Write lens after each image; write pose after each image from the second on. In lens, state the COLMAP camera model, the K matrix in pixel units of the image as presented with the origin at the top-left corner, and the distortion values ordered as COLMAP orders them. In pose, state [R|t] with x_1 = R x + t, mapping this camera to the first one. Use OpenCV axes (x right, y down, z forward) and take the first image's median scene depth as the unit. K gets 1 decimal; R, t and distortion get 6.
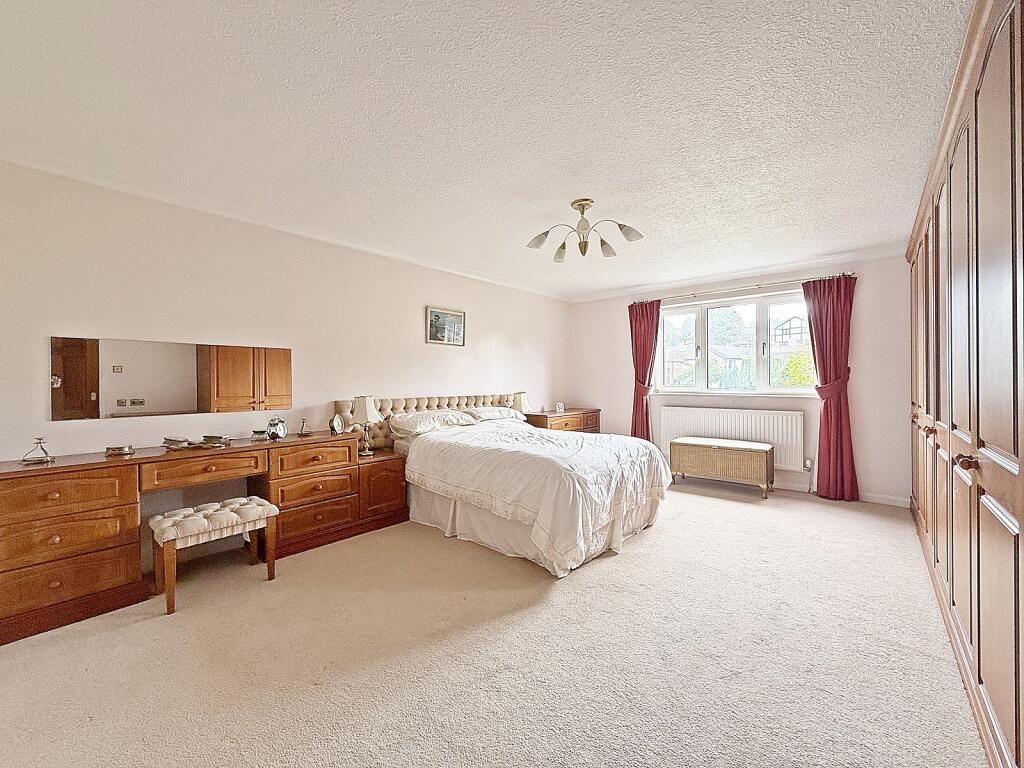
lens RADIAL K [[415.9, 0, 521.4], [0, 415.9, 383.1], [0, 0, 1]] dist [-0.000160, 0.000031]
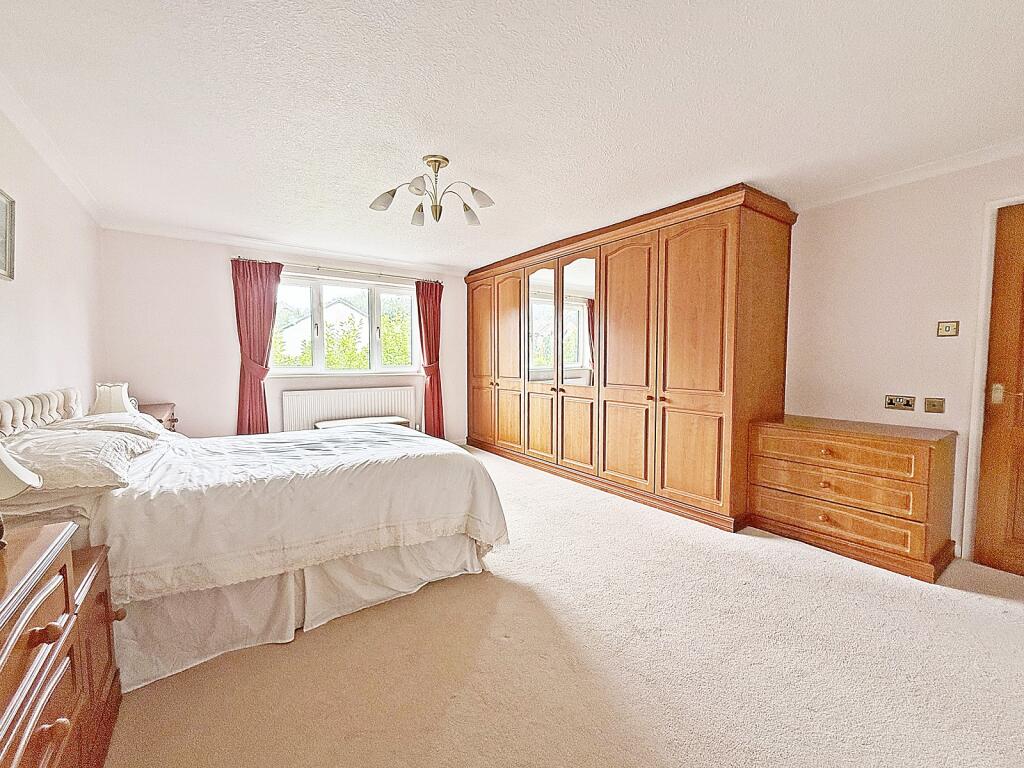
lens RADIAL K [[415.9, 0, 519.2], [0, 415.9, 387.5], [0, 0, 1]] dist [-0.000160, 0.000031]
pose [[0.237894, -0.059145, 0.969489, -0.433415], [-0.001393, 0.998123, 0.061233, -0.005477], [-0.971290, -0.015917, 0.237365, 0.394220]]
